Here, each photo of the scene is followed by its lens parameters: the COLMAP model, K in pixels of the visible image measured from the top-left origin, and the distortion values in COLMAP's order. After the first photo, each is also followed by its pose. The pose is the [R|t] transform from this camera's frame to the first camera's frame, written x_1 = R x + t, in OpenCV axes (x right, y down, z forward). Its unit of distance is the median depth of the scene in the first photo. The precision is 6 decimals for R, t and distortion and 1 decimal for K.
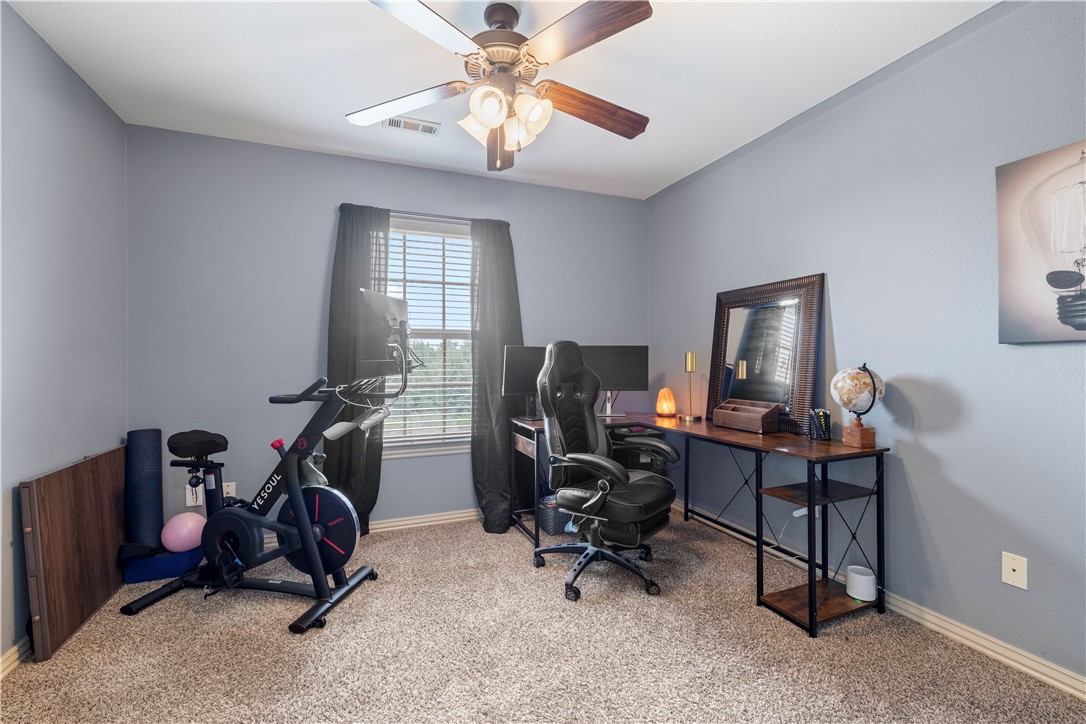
lens RADIAL K [[451.6, 0, 539.5], [0, 451.6, 363.7], [0, 0, 1]] dist [0.001309, 0.000373]
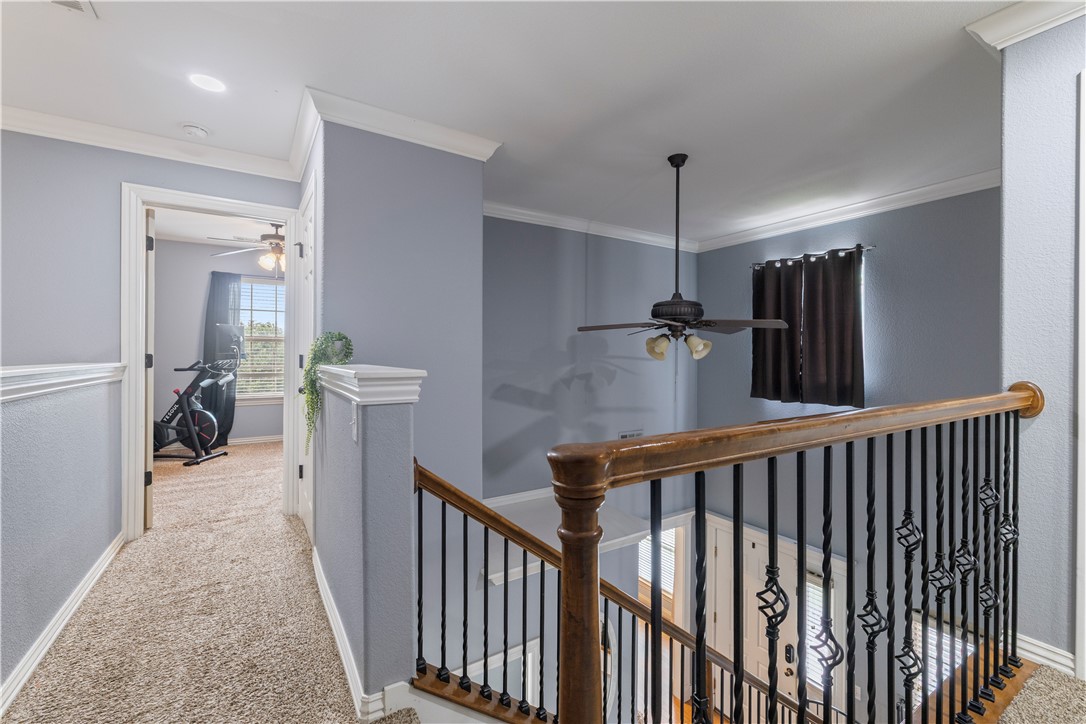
lens RADIAL K [[451.6, 0, 545.0], [0, 451.6, 354.0], [0, 0, 1]] dist [0.001309, 0.000373]
pose [[0.982106, 0.000844, 0.188327, 0.756512], [-0.000958, 0.999999, 0.000516, -0.001816], [-0.188327, -0.000687, 0.982106, -1.479603]]
